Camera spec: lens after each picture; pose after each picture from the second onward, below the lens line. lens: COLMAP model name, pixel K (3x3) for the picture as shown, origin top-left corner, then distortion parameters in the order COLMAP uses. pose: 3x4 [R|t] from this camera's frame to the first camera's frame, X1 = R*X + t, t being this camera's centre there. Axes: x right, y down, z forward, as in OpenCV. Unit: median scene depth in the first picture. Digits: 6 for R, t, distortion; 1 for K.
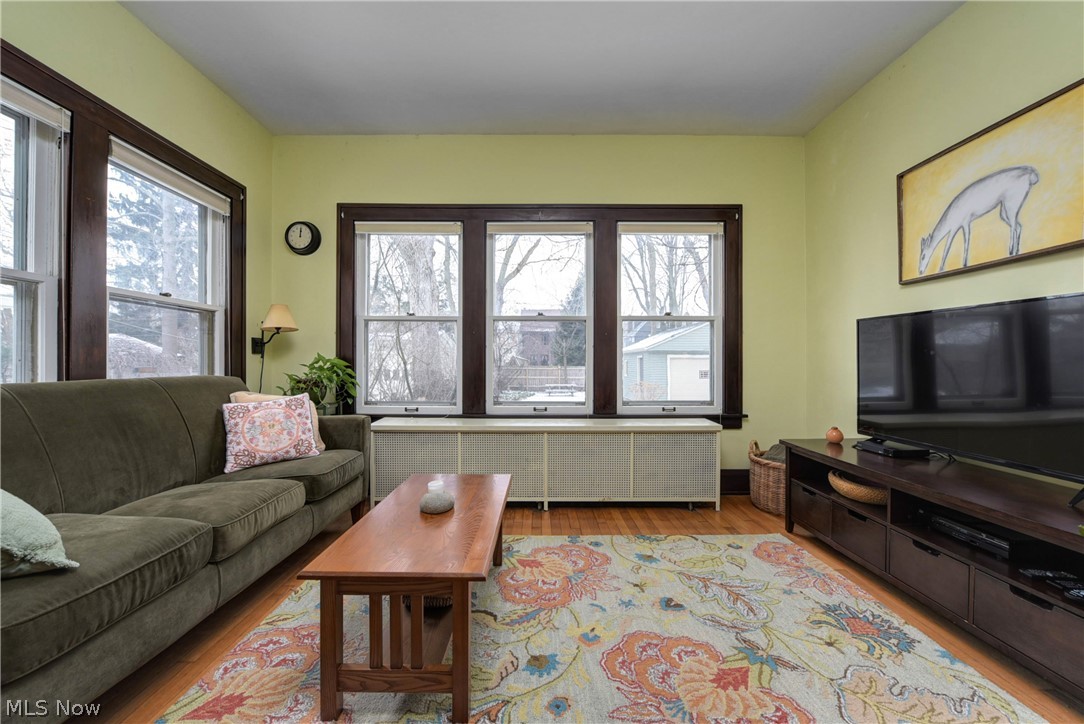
lens RADIAL K [[432.4, 0, 540.8], [0, 432.4, 362.9], [0, 0, 1]] dist [-0.020973, -0.000227]
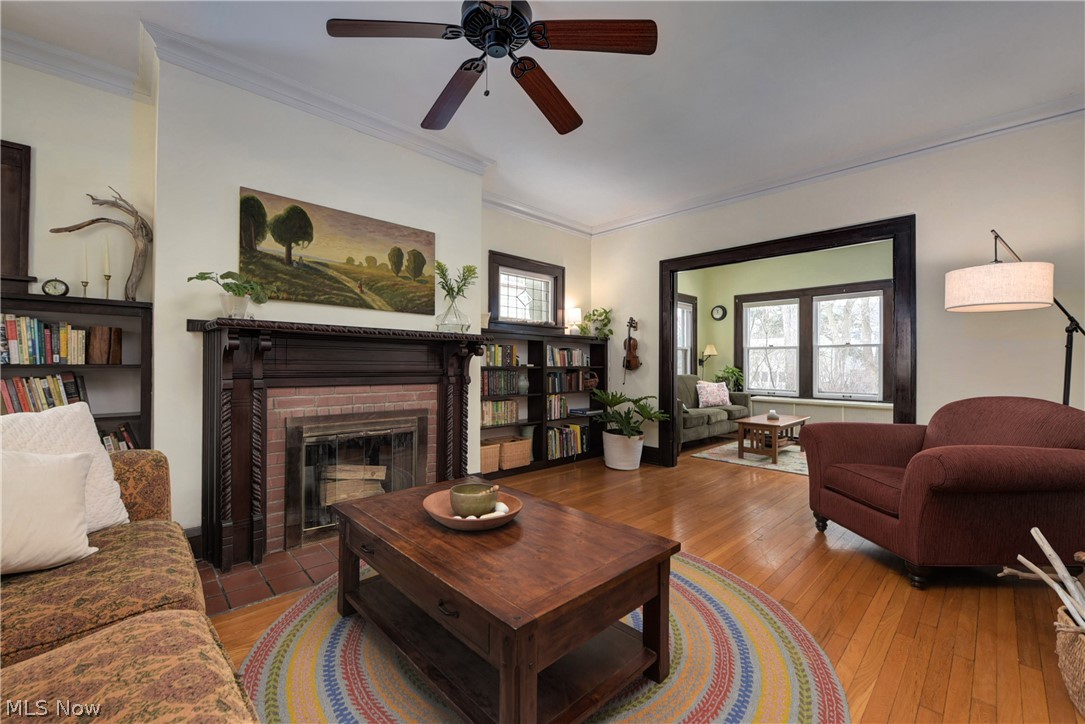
lens RADIAL K [[444.0, 0, 541.6], [0, 444.0, 363.2], [0, 0, 1]] dist [-0.000763, -0.000052]
pose [[0.686863, 0.000689, -0.726786, 0.508569], [-0.000508, 1.000000, 0.000468, -0.034203], [0.726786, 0.000048, 0.686864, -1.304392]]
